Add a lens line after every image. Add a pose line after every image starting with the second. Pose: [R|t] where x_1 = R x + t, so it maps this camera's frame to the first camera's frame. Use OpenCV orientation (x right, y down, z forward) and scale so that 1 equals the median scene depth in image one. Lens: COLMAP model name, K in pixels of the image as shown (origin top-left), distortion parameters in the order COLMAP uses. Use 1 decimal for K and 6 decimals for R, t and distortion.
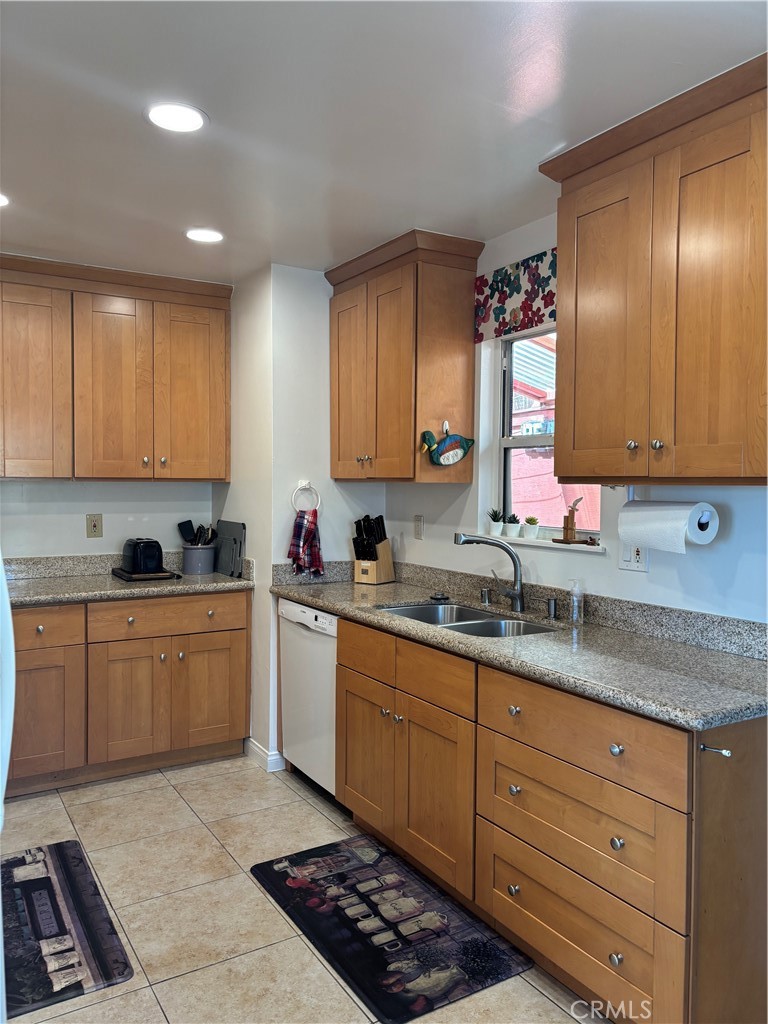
lens RADIAL K [[776.0, 0, 383.7], [0, 776.0, 509.4], [0, 0, 1]] dist [0.065649, -0.071815]
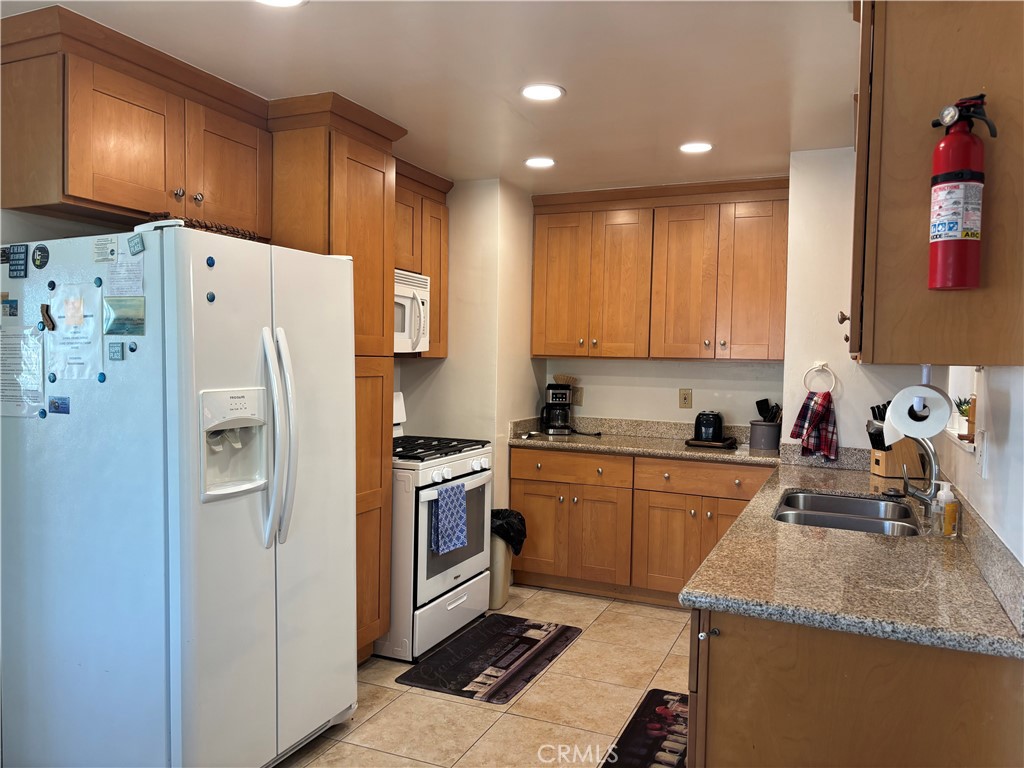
lens RADIAL K [[776.0, 0, 507.5], [0, 776.0, 386.4], [0, 0, 1]] dist [0.065649, -0.071815]
pose [[0.574542, 0.040694, -0.817463, 0.510809], [-0.051006, 0.998602, 0.013862, 0.000022], [0.816884, 0.033731, 0.575814, 0.108152]]
